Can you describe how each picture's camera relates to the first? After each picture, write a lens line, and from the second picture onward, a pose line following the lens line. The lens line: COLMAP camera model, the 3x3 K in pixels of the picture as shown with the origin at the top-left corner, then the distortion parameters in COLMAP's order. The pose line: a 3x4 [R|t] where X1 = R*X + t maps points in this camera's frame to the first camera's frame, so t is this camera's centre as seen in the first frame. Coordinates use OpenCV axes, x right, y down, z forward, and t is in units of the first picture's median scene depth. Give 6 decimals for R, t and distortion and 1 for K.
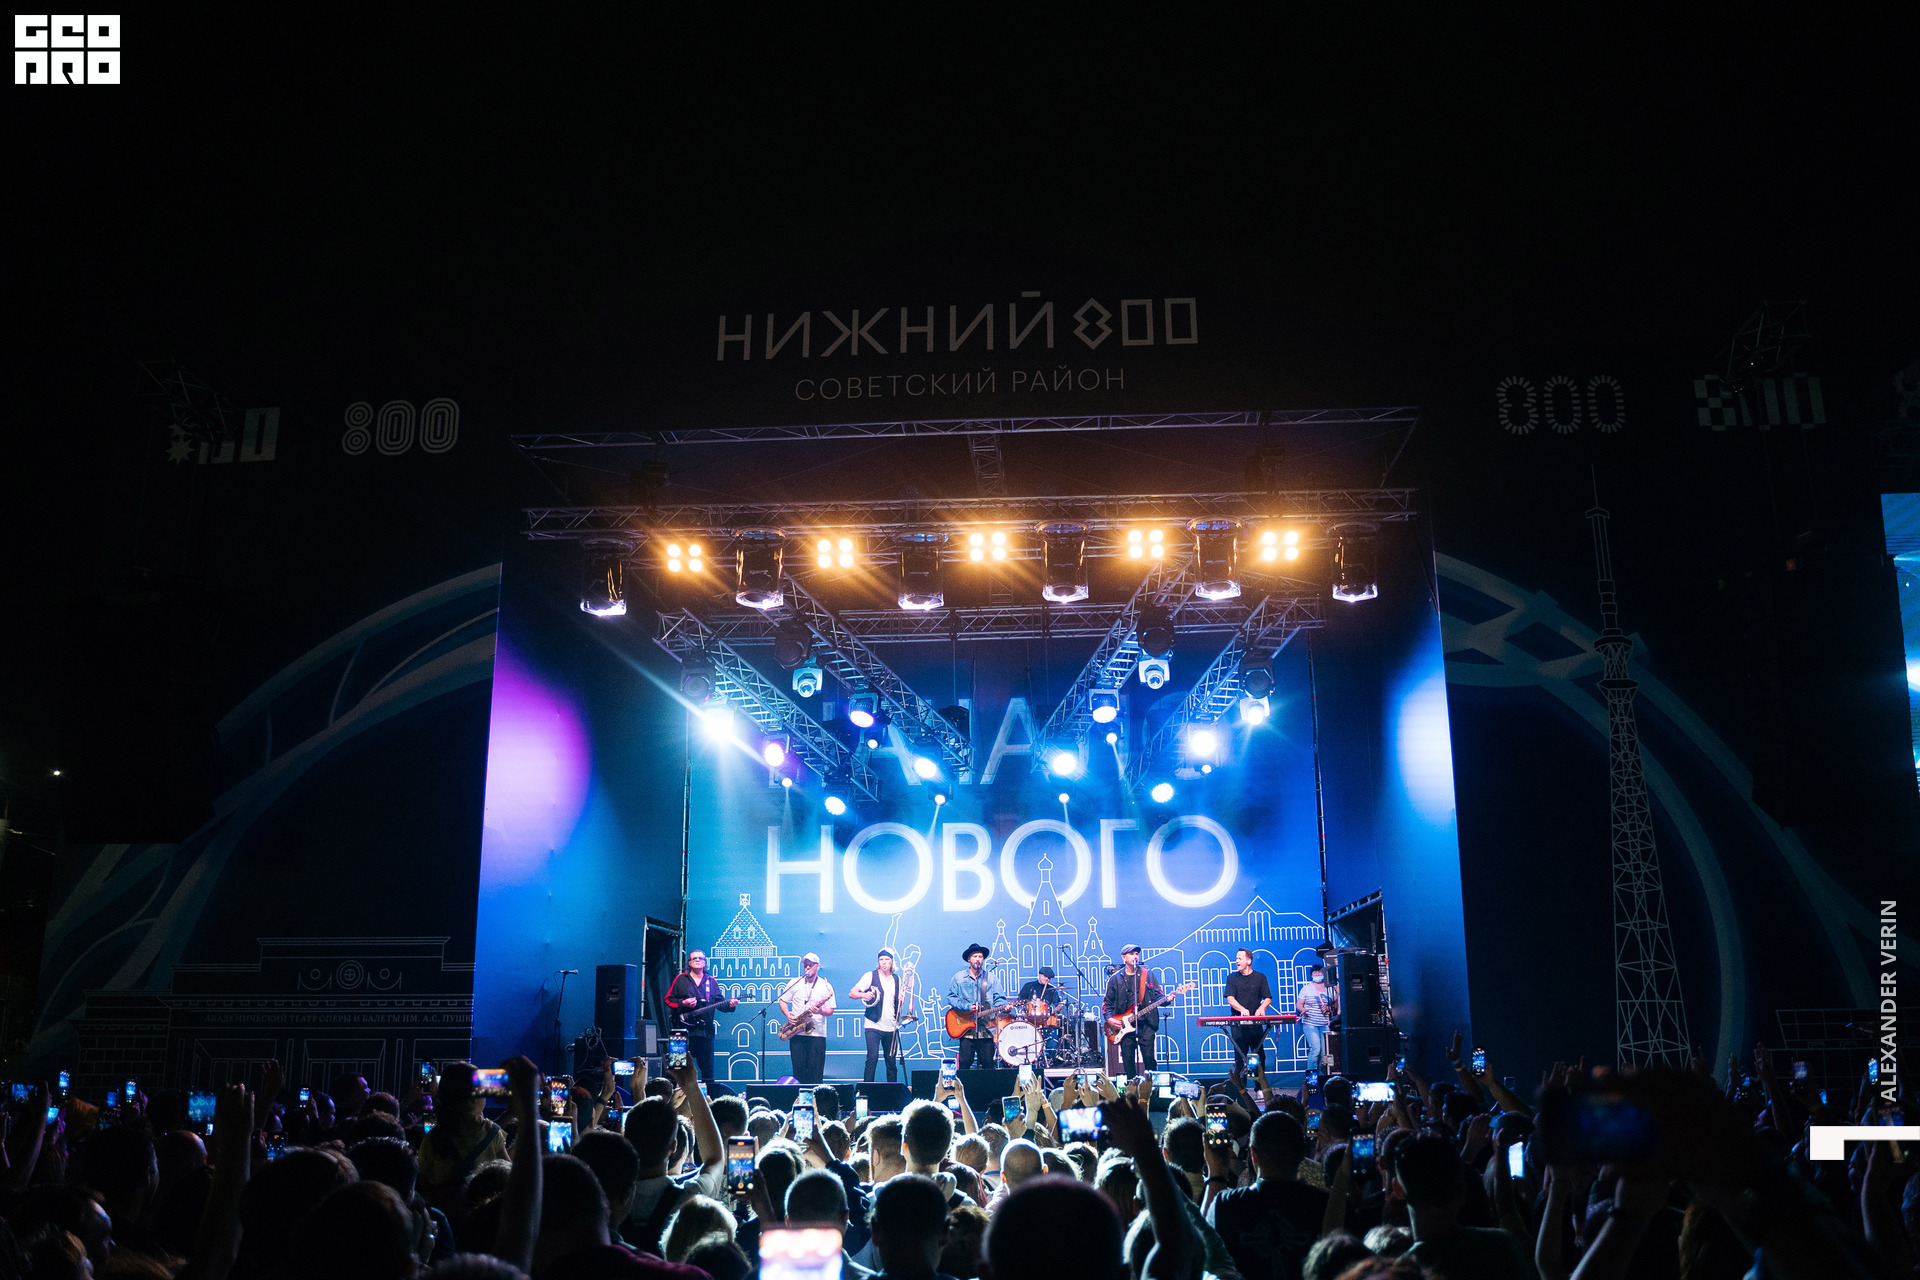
lens RADIAL K [[1600.2, 0, 960.0], [0, 1600.2, 640.0], [0, 0, 1]] dist [-0.069201, -0.005101]
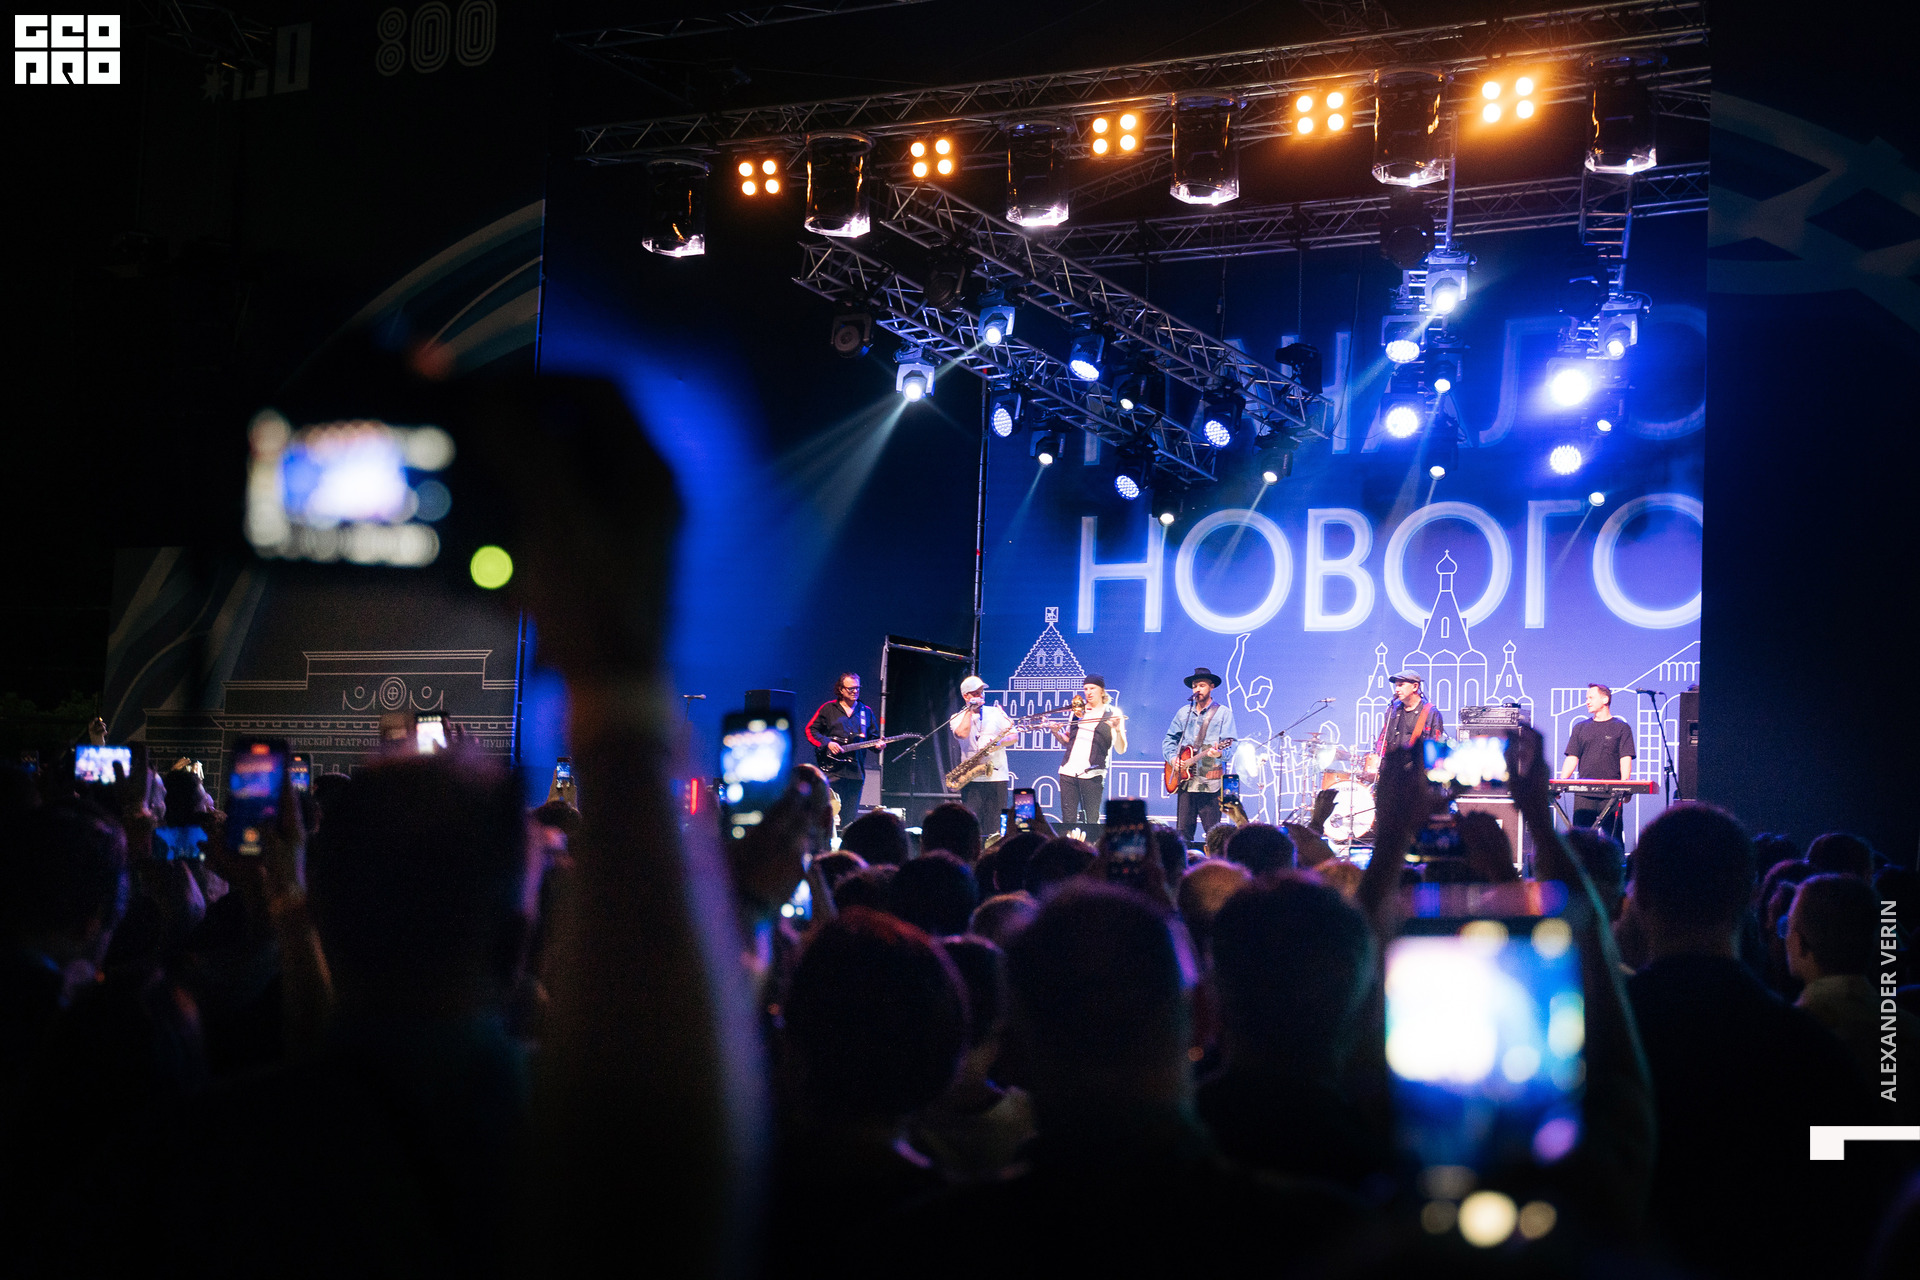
lens RADIAL K [[2496.8, 0, 960.0], [0, 2496.8, 640.0], [0, 0, 1]] dist [0.067774, 0.041787]
pose [[0.911476, 0.007626, -0.411283, 0.406722], [0.059236, 0.986974, 0.149578, -0.004986], [0.407066, -0.160699, 0.899151, -0.098797]]
